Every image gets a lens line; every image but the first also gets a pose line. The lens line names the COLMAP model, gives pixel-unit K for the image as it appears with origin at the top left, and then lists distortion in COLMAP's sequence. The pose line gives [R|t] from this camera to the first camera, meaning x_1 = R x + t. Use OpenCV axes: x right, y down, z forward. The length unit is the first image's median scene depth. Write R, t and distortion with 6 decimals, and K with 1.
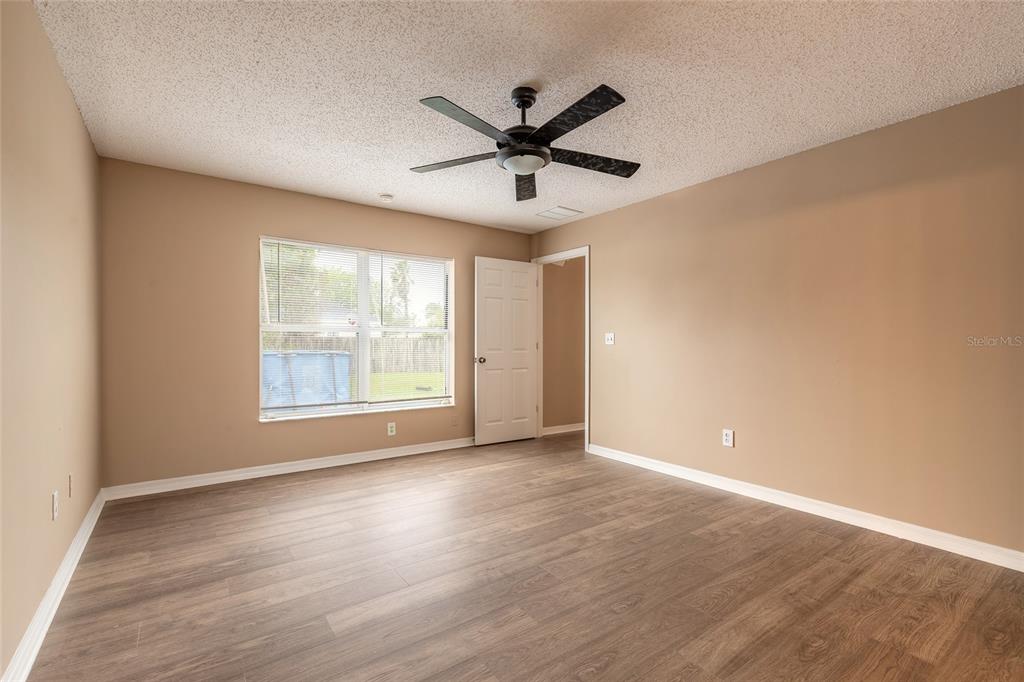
lens RADIAL K [[462.2, 0, 512.2], [0, 462.2, 342.9], [0, 0, 1]] dist [0.013718, -0.002338]
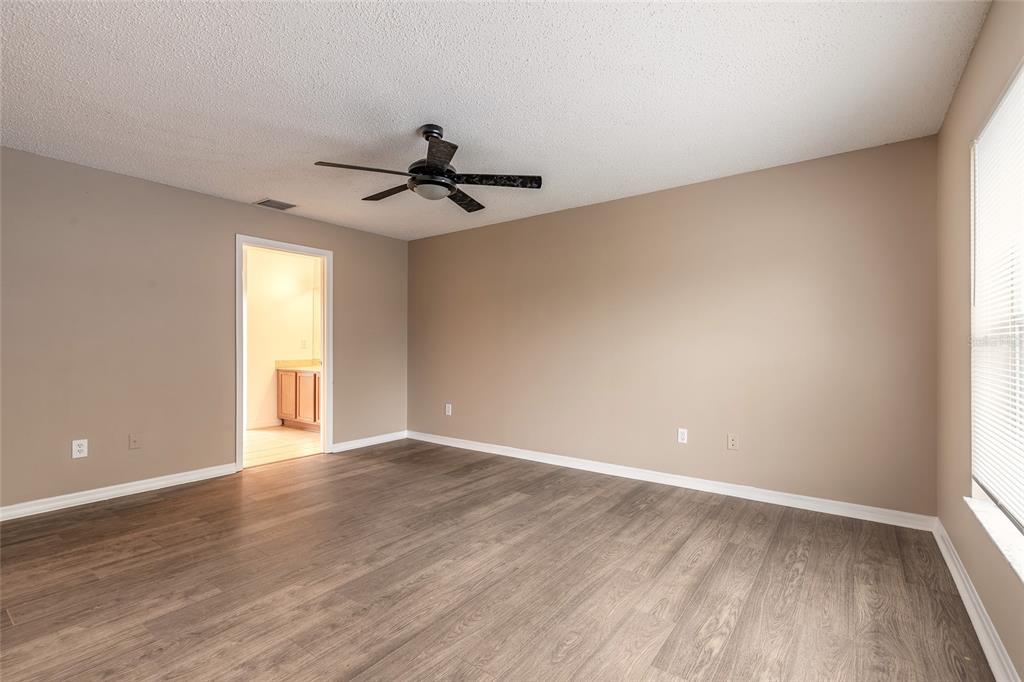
lens RADIAL K [[462.2, 0, 511.6], [0, 462.2, 345.4], [0, 0, 1]] dist [0.013718, -0.002338]
pose [[-0.952645, -0.005972, -0.304027, 0.161520], [-0.004989, 0.999980, -0.004007, -0.000684], [0.304045, -0.002300, -0.952655, 1.880904]]
